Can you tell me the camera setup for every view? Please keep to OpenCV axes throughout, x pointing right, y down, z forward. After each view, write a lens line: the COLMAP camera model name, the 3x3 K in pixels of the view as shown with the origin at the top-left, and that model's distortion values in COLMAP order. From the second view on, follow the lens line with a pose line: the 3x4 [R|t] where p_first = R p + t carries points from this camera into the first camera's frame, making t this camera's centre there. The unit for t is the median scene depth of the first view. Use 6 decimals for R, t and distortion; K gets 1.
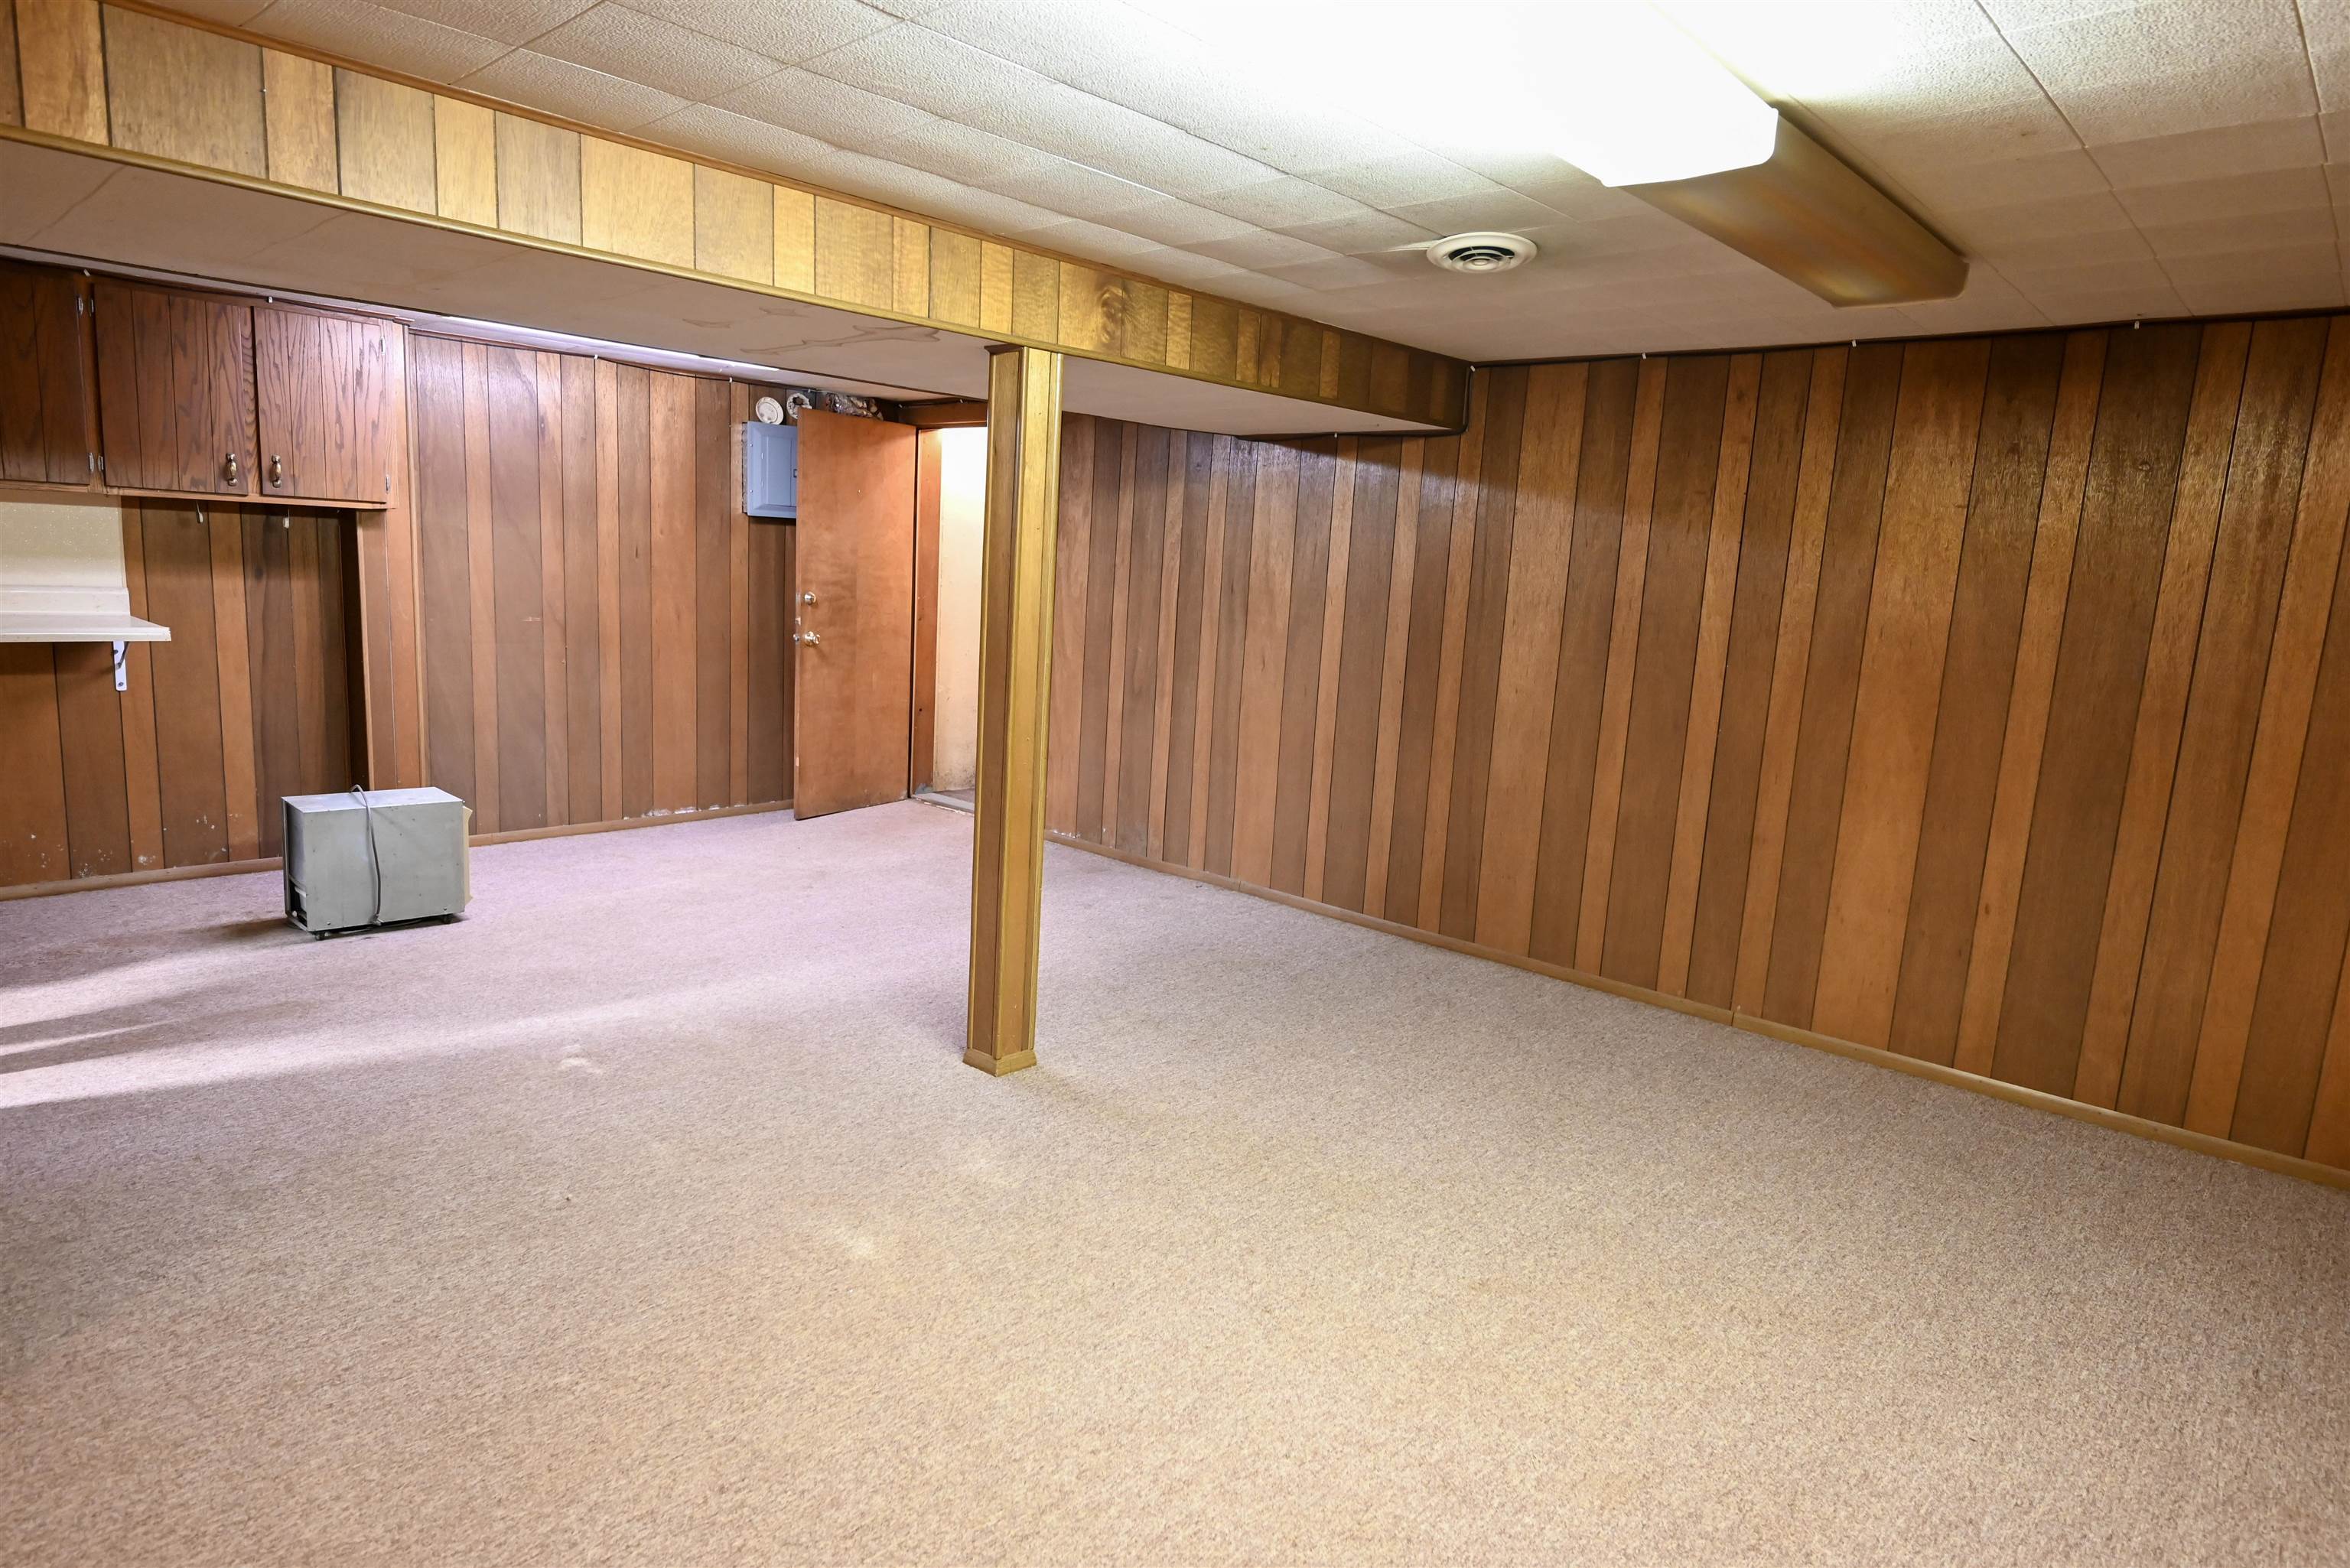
lens RADIAL K [[1340.6, 0, 1178.4], [0, 1340.6, 780.5], [0, 0, 1]] dist [0.001280, -0.000345]
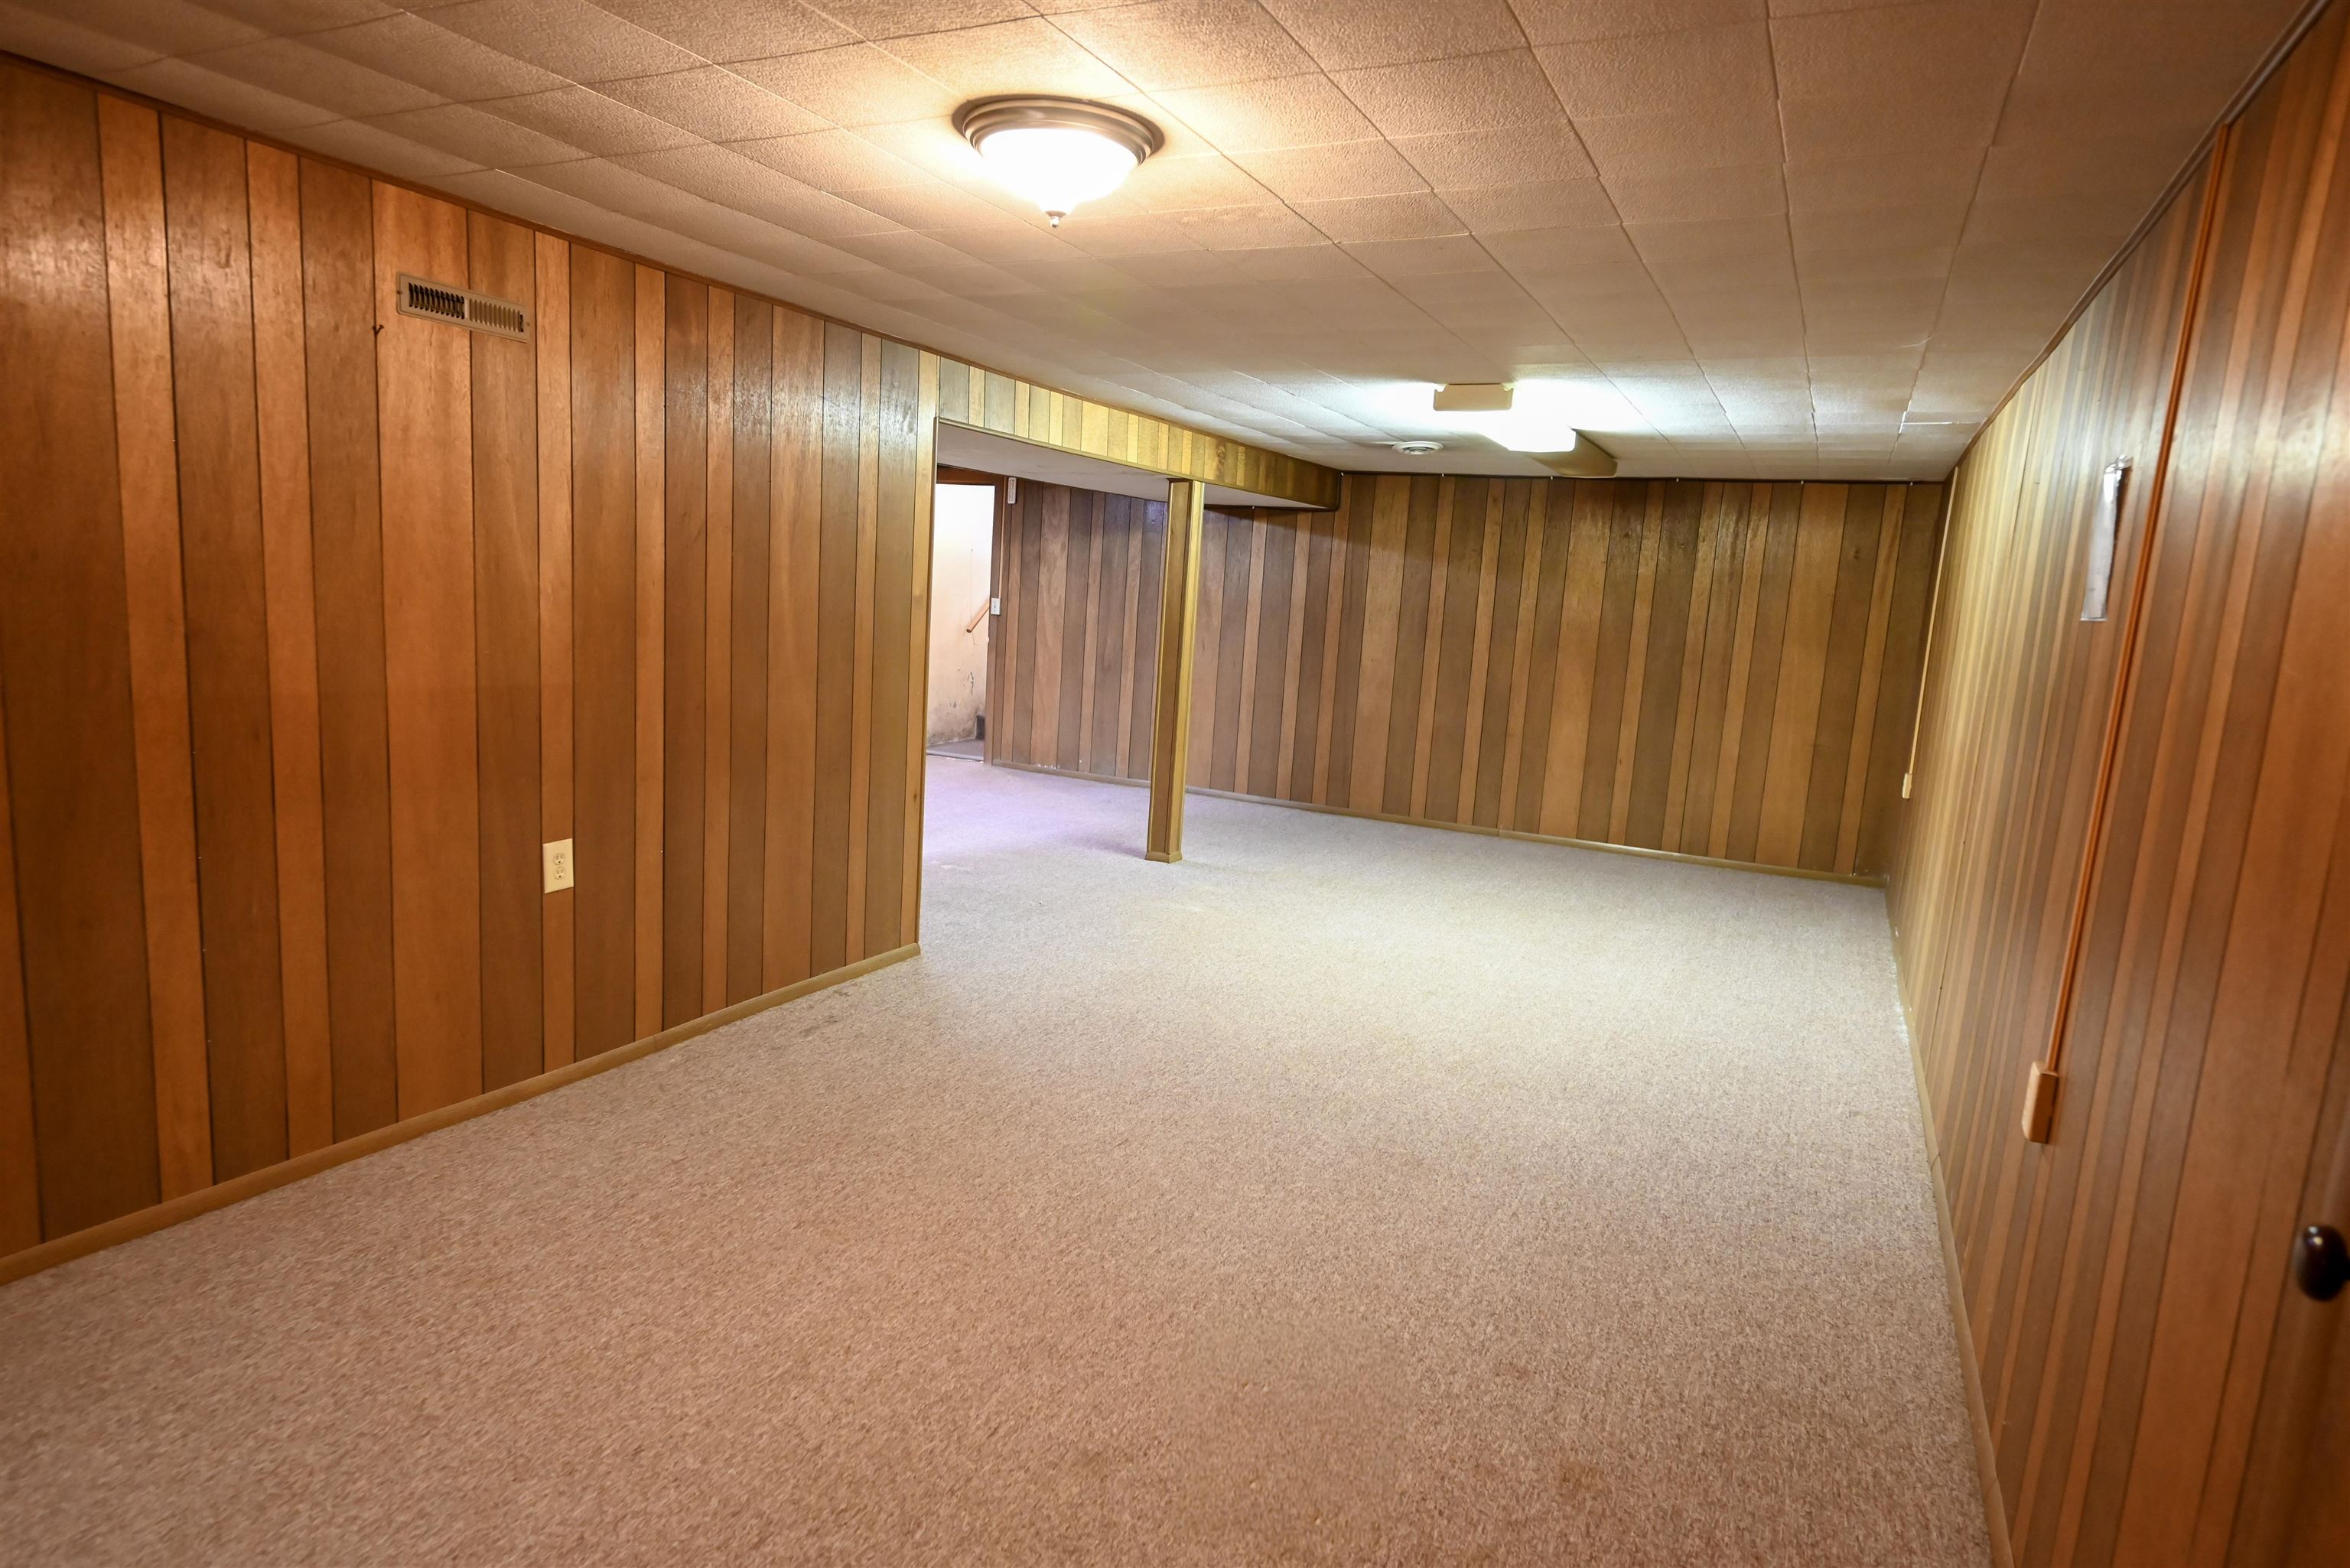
lens RADIAL K [[1340.6, 0, 1171.5], [0, 1340.6, 798.1], [0, 0, 1]] dist [0.001280, -0.000345]
pose [[0.960569, -0.040550, 0.275068, -0.563965], [0.037244, 0.999158, 0.017234, 0.084661], [-0.275535, -0.006309, 0.961270, -0.704513]]
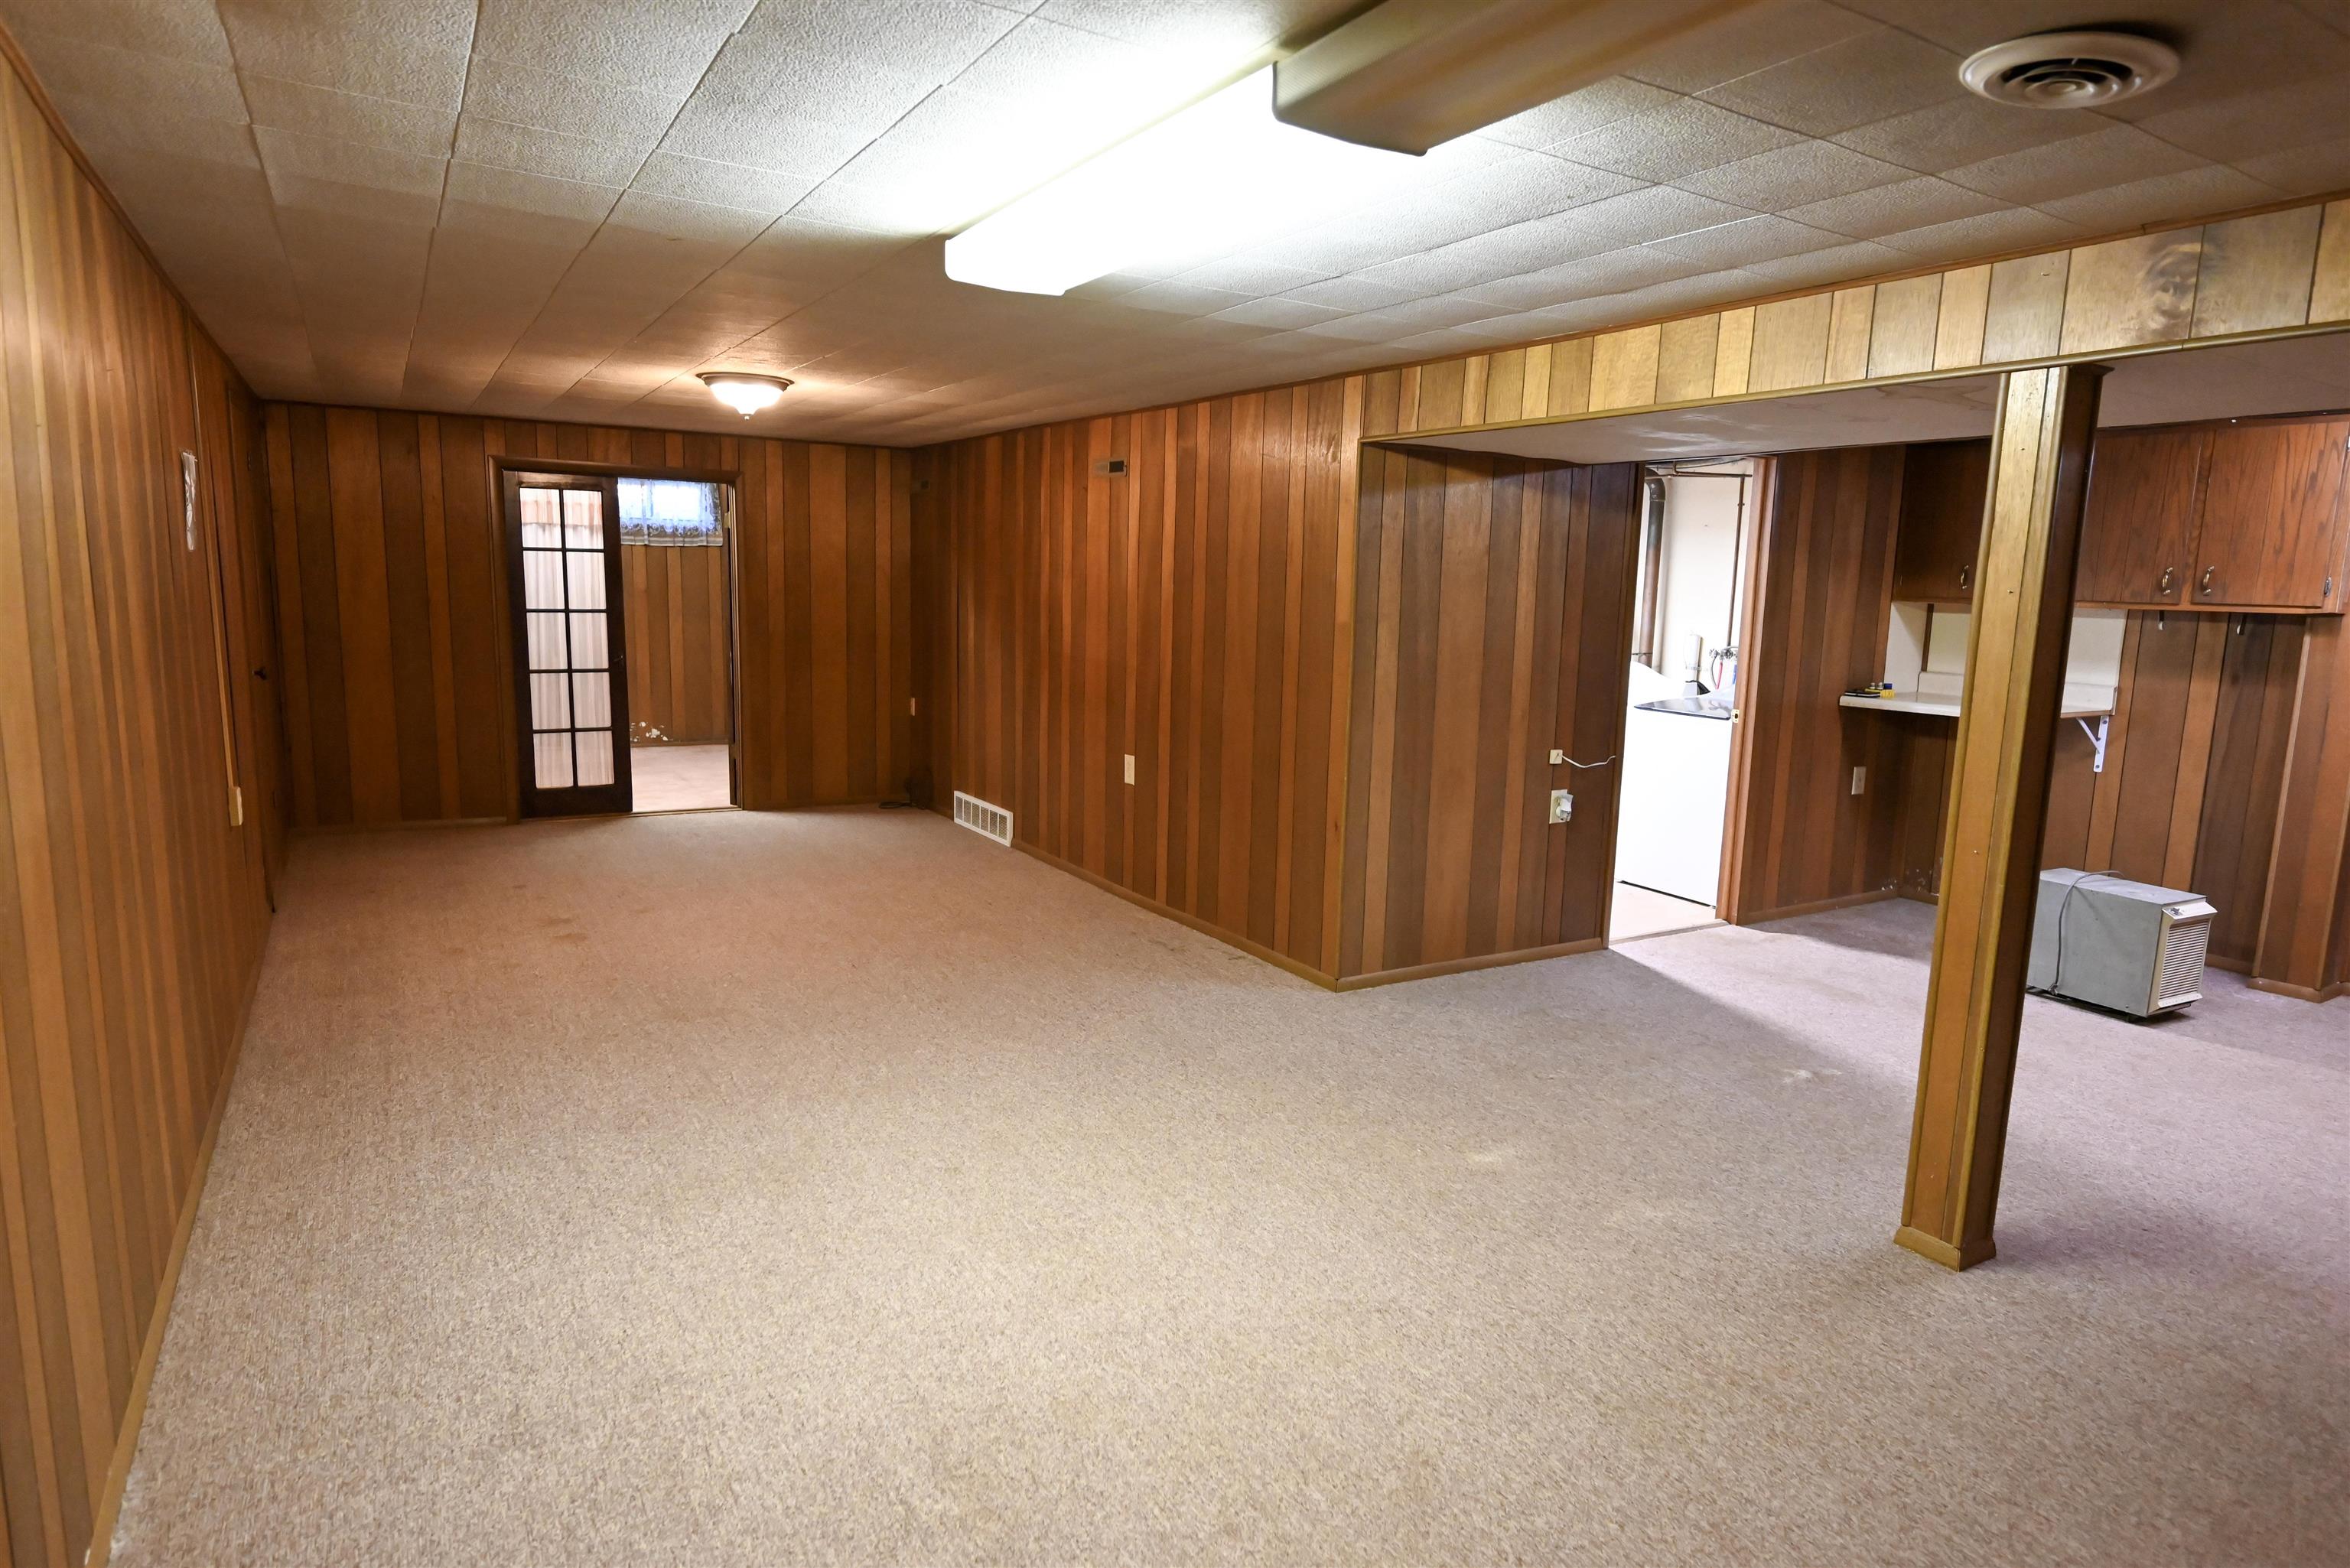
lens RADIAL K [[1340.6, 0, 1175.2], [0, 1340.6, 774.7], [0, 0, 1]] dist [0.001280, -0.000345]
pose [[-0.285126, 0.077412, -0.955359, 0.670699], [-0.198369, 0.970387, 0.137833, -0.077339], [0.937738, 0.228814, -0.261327, 0.636425]]
